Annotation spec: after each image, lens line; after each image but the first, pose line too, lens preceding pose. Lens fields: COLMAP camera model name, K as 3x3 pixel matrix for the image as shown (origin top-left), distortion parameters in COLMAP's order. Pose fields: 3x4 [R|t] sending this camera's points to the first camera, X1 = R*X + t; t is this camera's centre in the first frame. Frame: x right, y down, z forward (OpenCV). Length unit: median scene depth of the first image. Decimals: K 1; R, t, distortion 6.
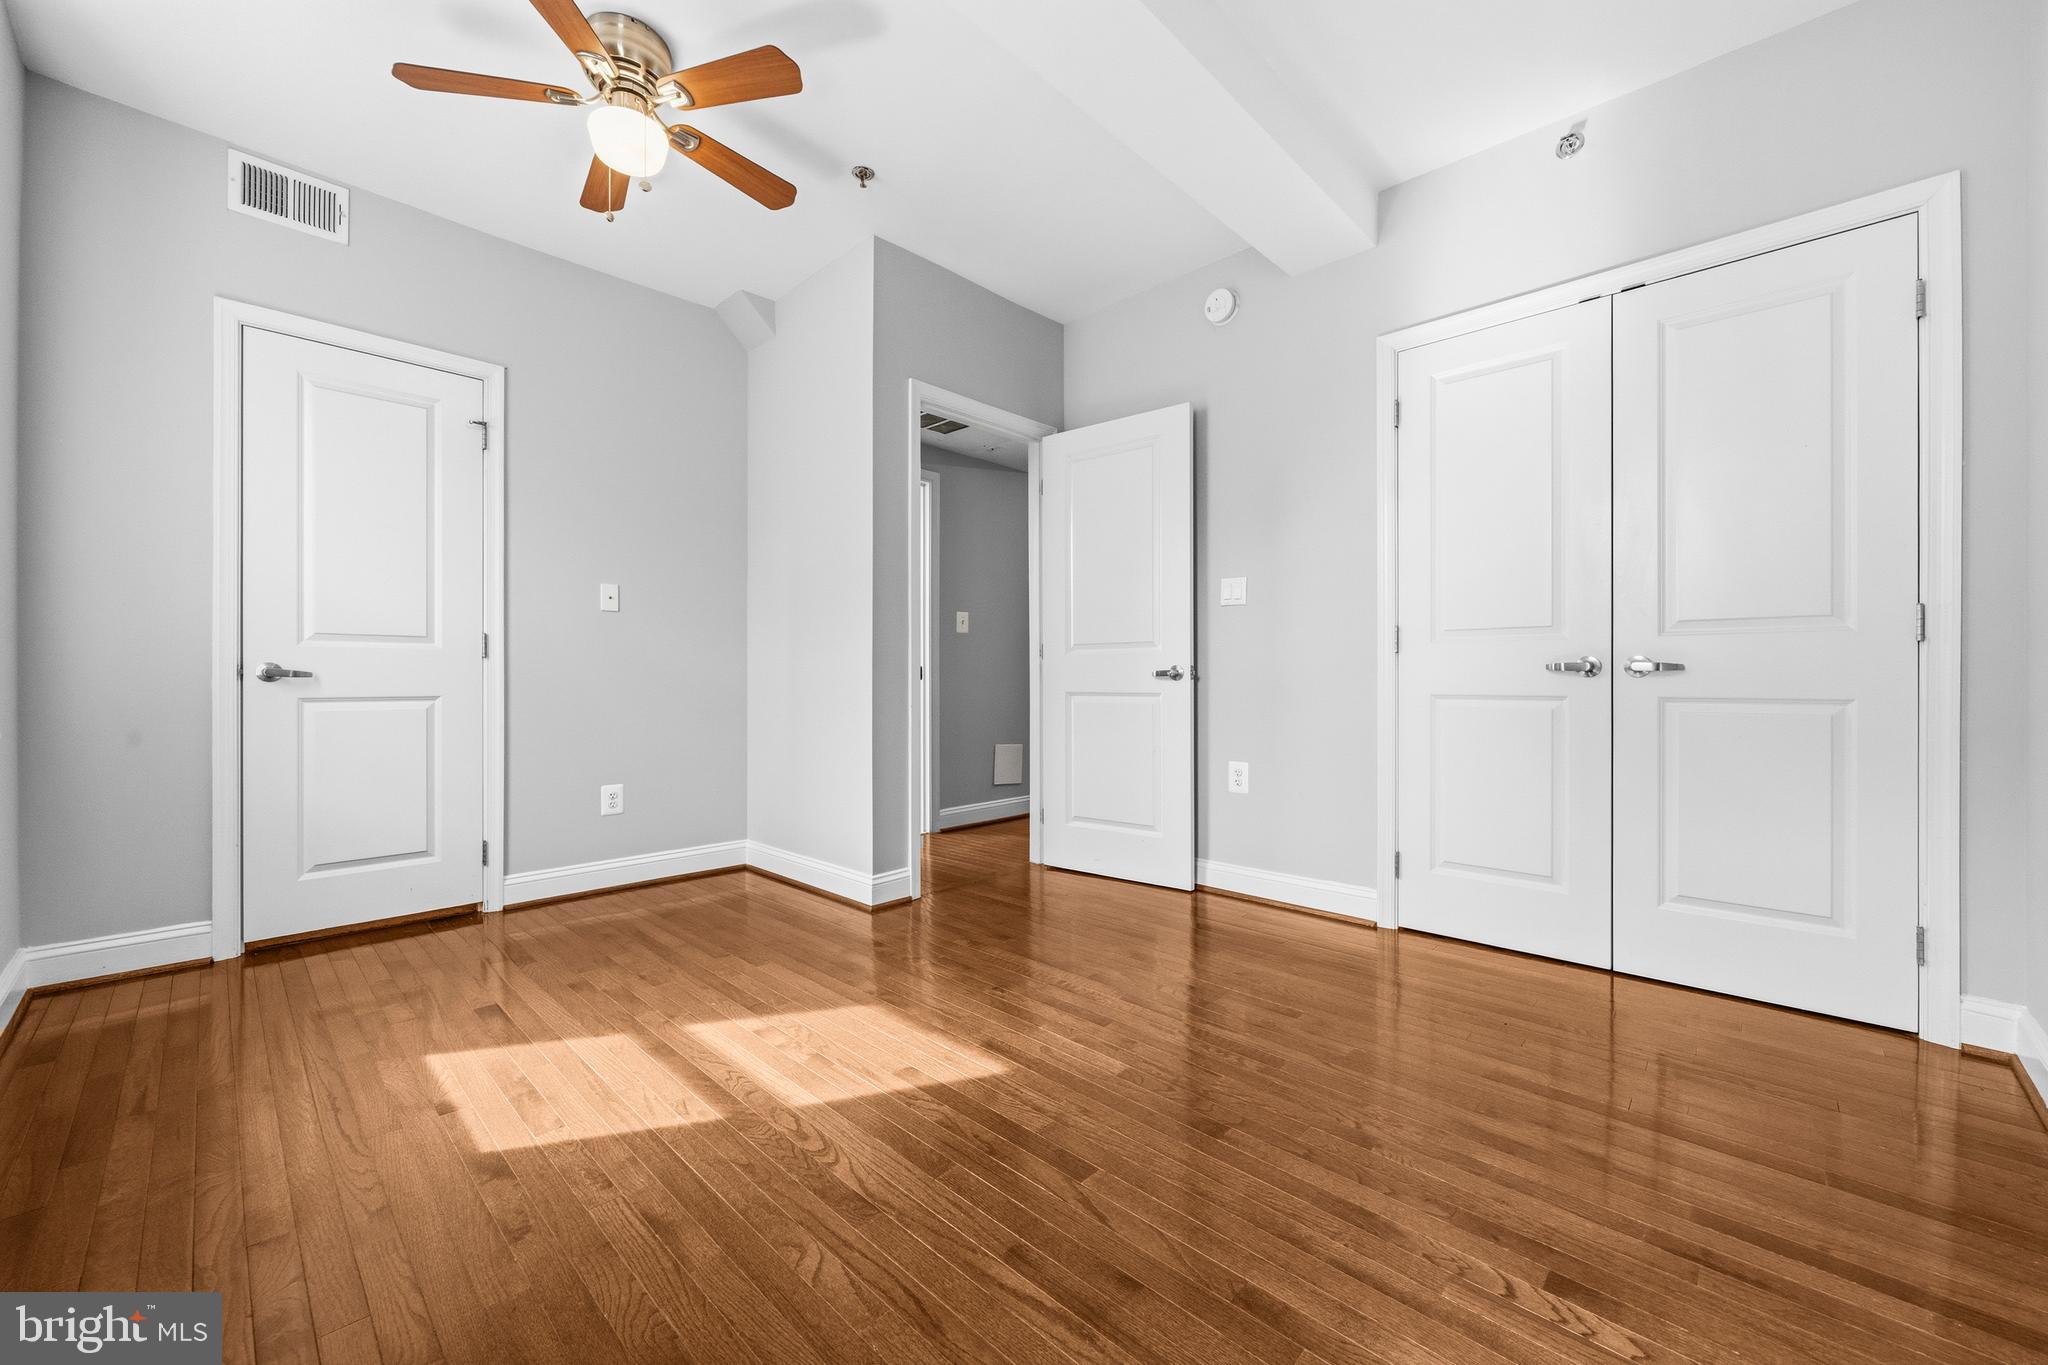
lens RADIAL K [[796.8, 0, 1017.8], [0, 796.8, 673.8], [0, 0, 1]] dist [-0.001654, 0.000029]
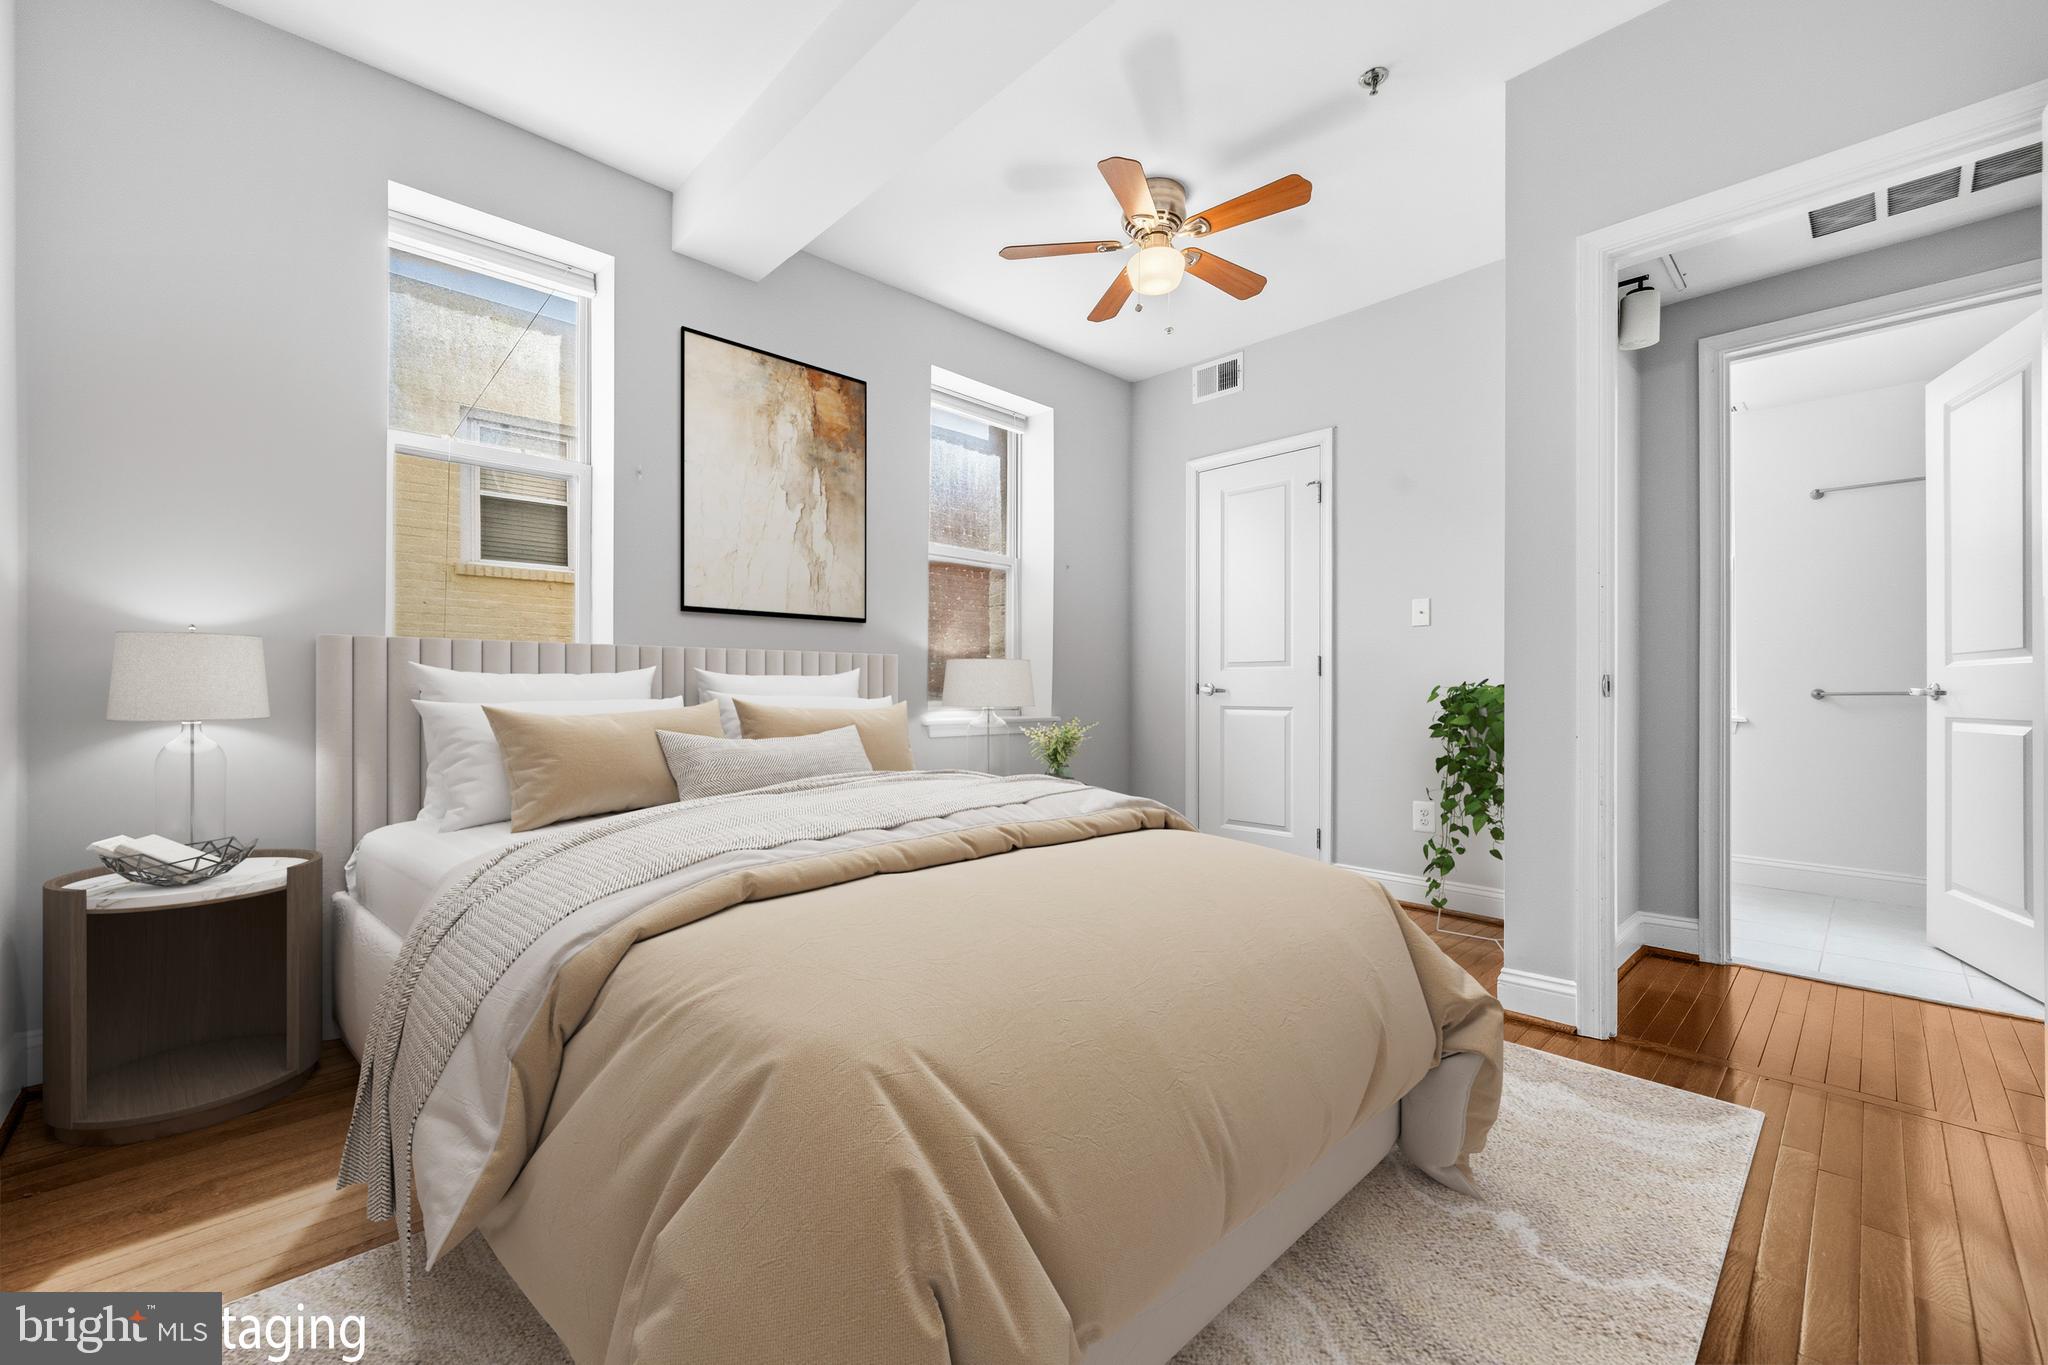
lens RADIAL K [[817.0, 0, 1024.9], [0, 817.0, 675.3], [0, 0, 1]] dist [-0.001207, -0.000195]
pose [[-0.028982, -0.019979, -0.999380, 0.619491], [0.001627, 0.999798, -0.020035, 0.002862], [0.999579, -0.002206, -0.028944, 0.637935]]
